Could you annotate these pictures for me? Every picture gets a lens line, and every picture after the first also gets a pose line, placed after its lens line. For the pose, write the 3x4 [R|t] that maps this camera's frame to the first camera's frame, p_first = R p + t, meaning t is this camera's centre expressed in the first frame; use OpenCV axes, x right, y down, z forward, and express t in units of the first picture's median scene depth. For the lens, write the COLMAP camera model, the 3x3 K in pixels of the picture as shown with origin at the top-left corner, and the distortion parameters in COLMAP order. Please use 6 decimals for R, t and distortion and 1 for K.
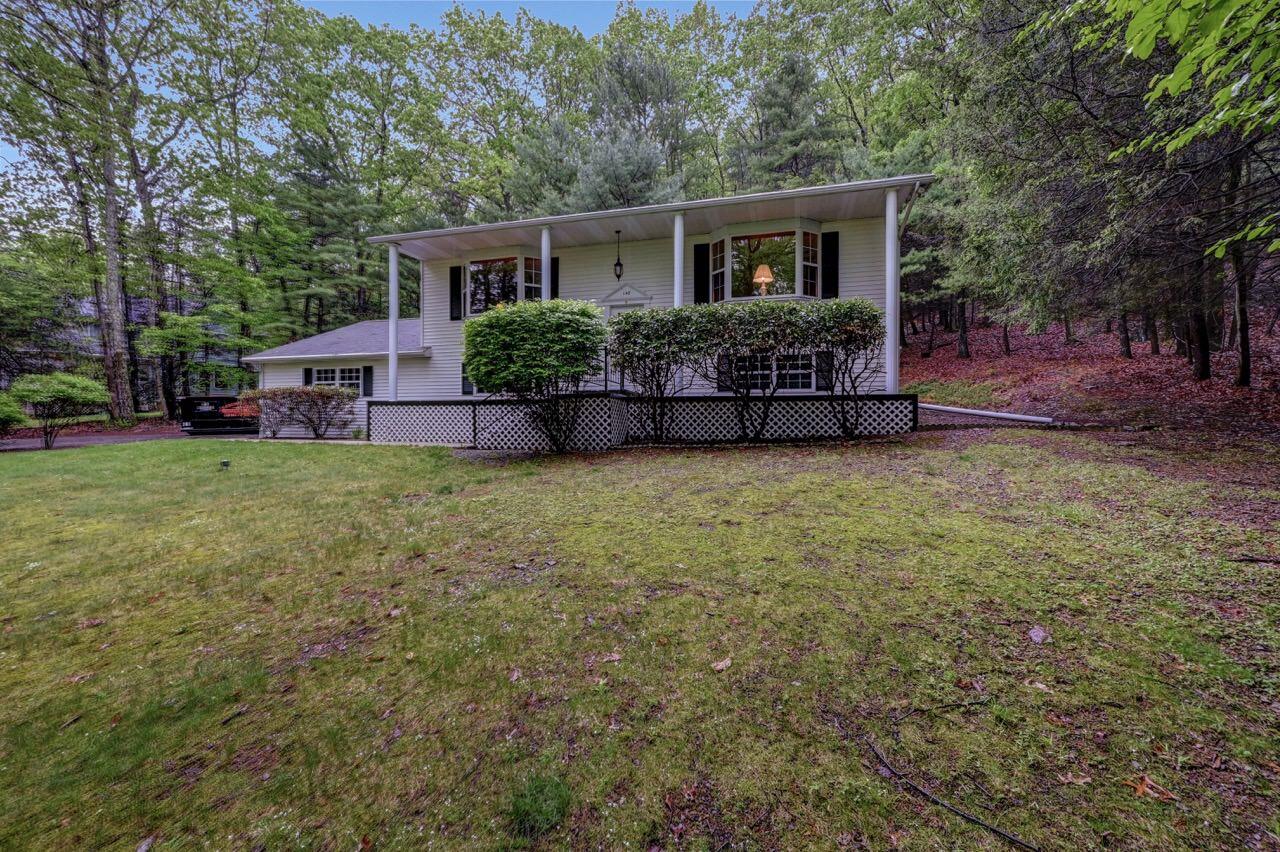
lens RADIAL K [[515.1, 0, 640.0], [0, 515.1, 426.0], [0, 0, 1]] dist [-0.000938, -0.000225]
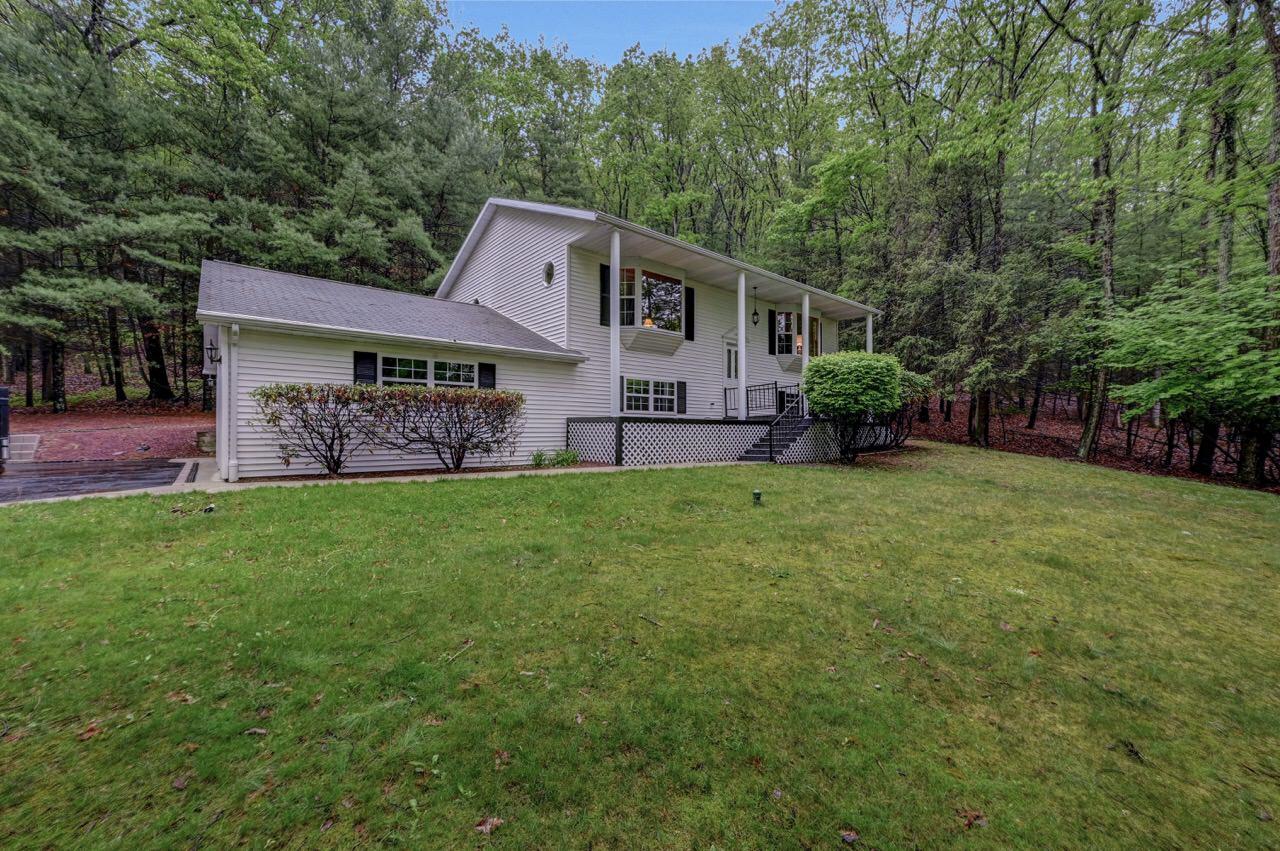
lens RADIAL K [[506.6, 0, 639.1], [0, 506.6, 439.6], [0, 0, 1]] dist [-0.002569, -0.000281]
pose [[0.558567, -0.009190, 0.829409, -1.171710], [0.015191, 0.999884, 0.000849, -0.012418], [-0.829321, 0.012126, 0.558642, 0.526566]]
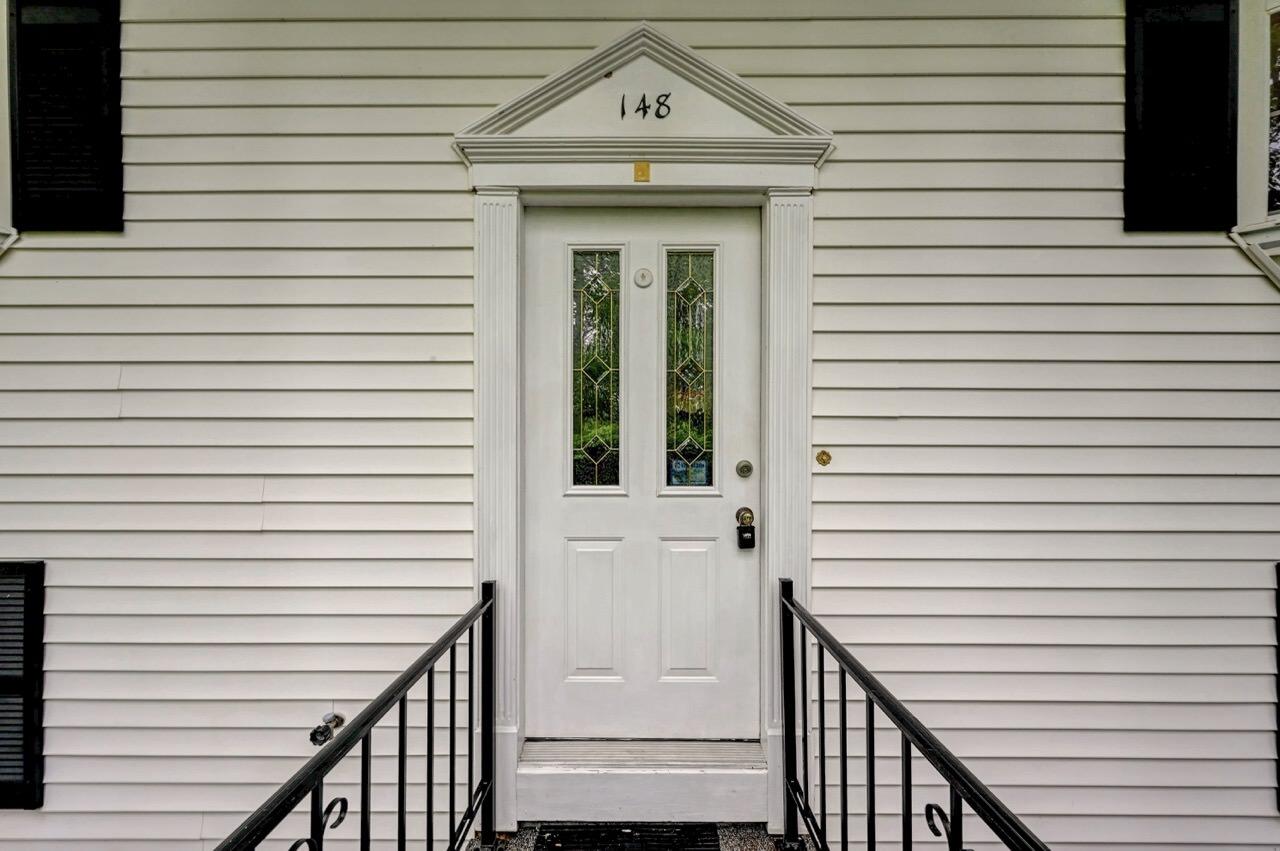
lens RADIAL K [[510.3, 0, 640.4], [0, 510.3, 421.7], [0, 0, 1]] dist [-0.002453, -0.000286]
pose [[0.963959, -0.004225, 0.266019, -0.064821], [0.007960, 0.999884, -0.012967, -0.173139], [-0.265933, 0.014617, 0.963881, 0.879579]]
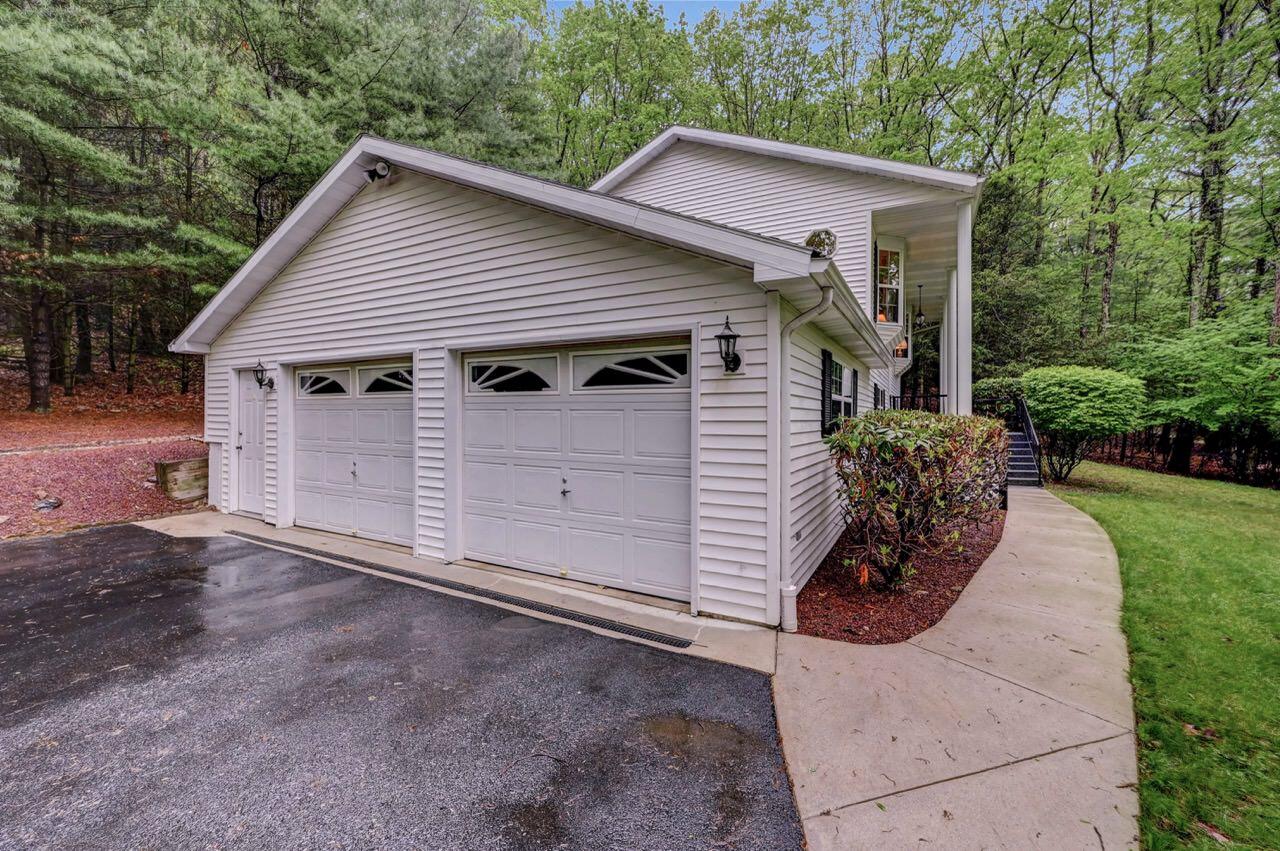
lens RADIAL K [[515.1, 0, 640.0], [0, 515.1, 425.5], [0, 0, 1]] dist [-0.000938, -0.000225]
pose [[0.228570, -0.015026, 0.973412, -1.238721], [0.012054, 0.999848, 0.012603, -0.086720], [-0.973453, 0.008853, 0.228716, 1.287387]]
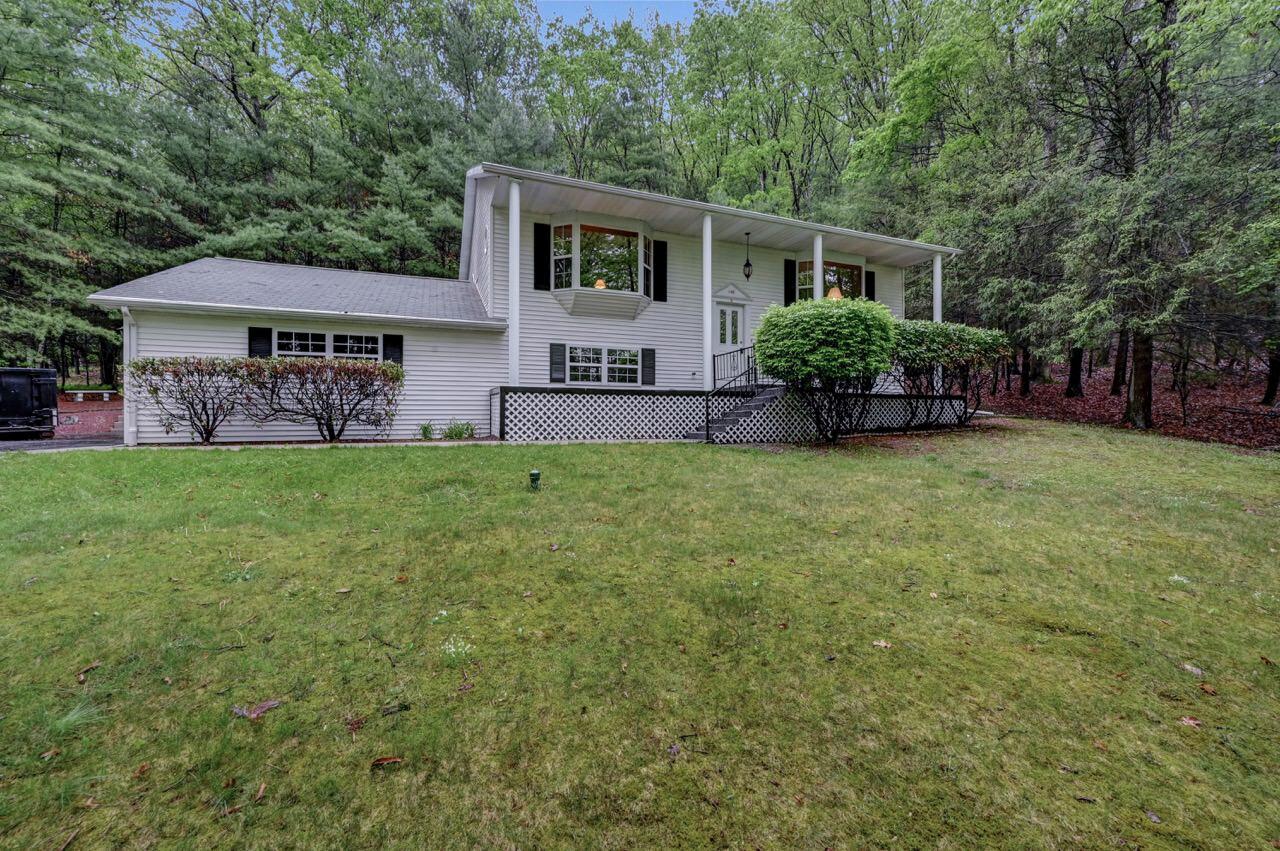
lens RADIAL K [[510.3, 0, 640.4], [0, 510.3, 421.7], [0, 0, 1]] dist [-0.002453, -0.000286]
pose [[0.789784, -0.005684, 0.613358, -0.815979], [0.009488, 0.999951, -0.002950, 0.006176], [-0.613311, 0.008150, 0.789799, 0.303646]]
